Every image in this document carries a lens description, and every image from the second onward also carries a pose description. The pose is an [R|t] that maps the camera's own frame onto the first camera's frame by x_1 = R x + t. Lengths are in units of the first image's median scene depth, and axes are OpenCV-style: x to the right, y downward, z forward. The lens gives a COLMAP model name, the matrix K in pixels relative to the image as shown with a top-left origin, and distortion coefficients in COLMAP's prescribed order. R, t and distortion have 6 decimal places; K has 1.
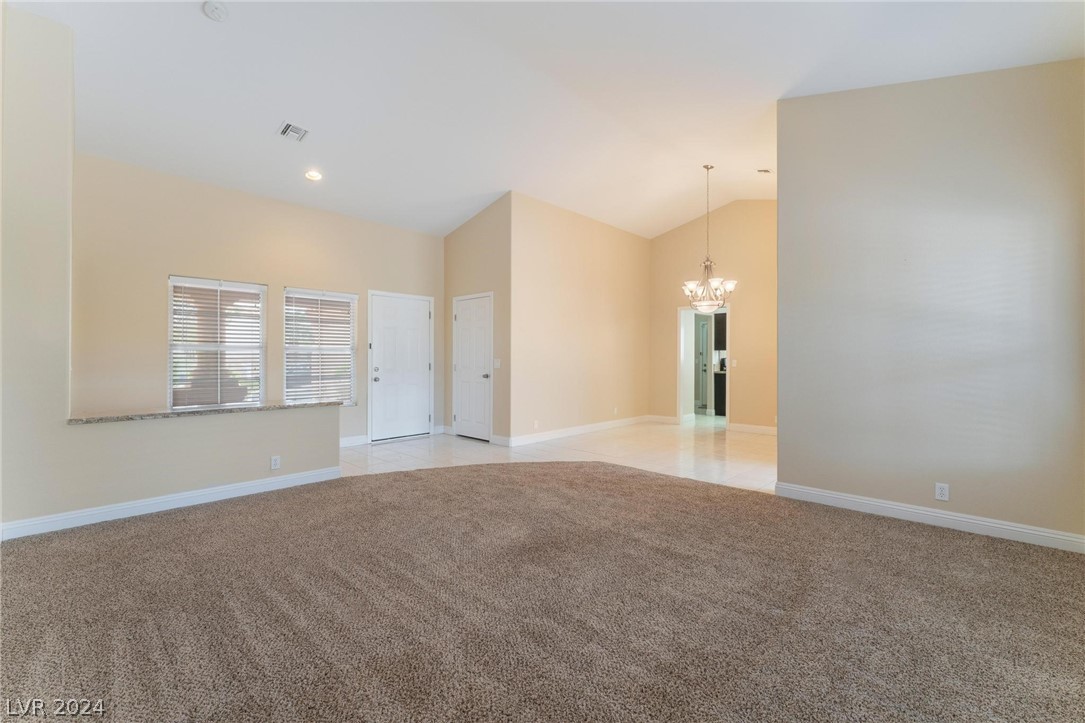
lens RADIAL K [[446.1, 0, 544.1], [0, 446.1, 361.4], [0, 0, 1]] dist [0.001124, -0.000040]
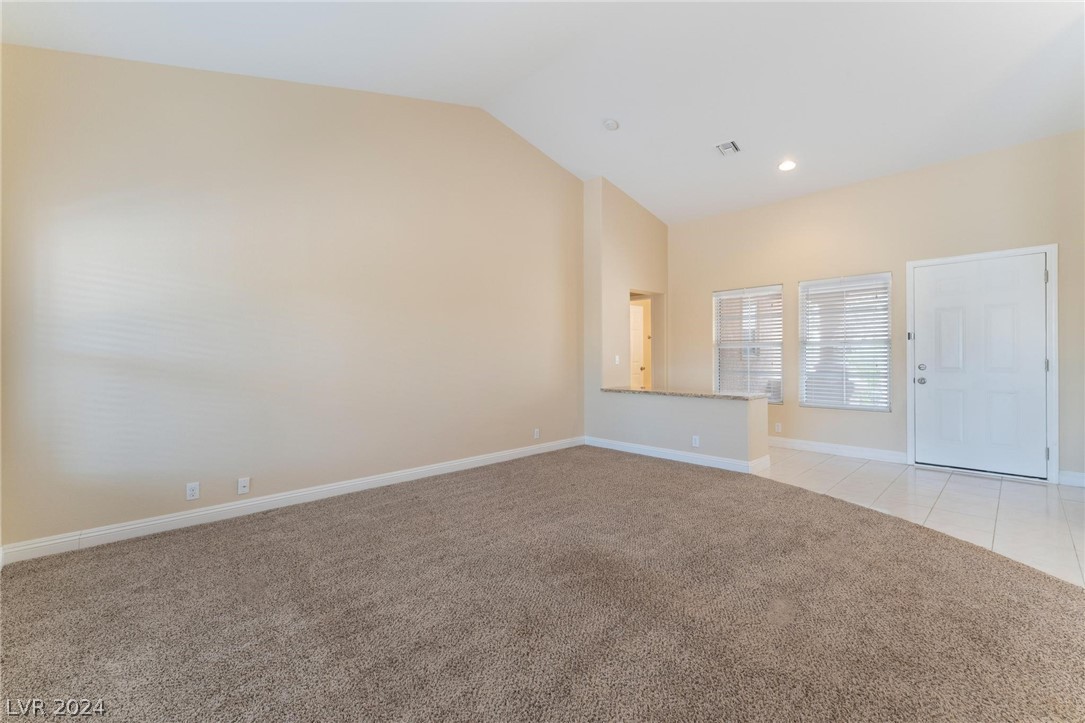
lens RADIAL K [[446.1, 0, 540.4], [0, 446.1, 358.3], [0, 0, 1]] dist [0.001124, -0.000040]
pose [[-0.029654, 0.003223, -0.999555, 0.512596], [0.003072, 0.999990, 0.003133, -0.001098], [0.999555, -0.002978, -0.029664, 0.522113]]
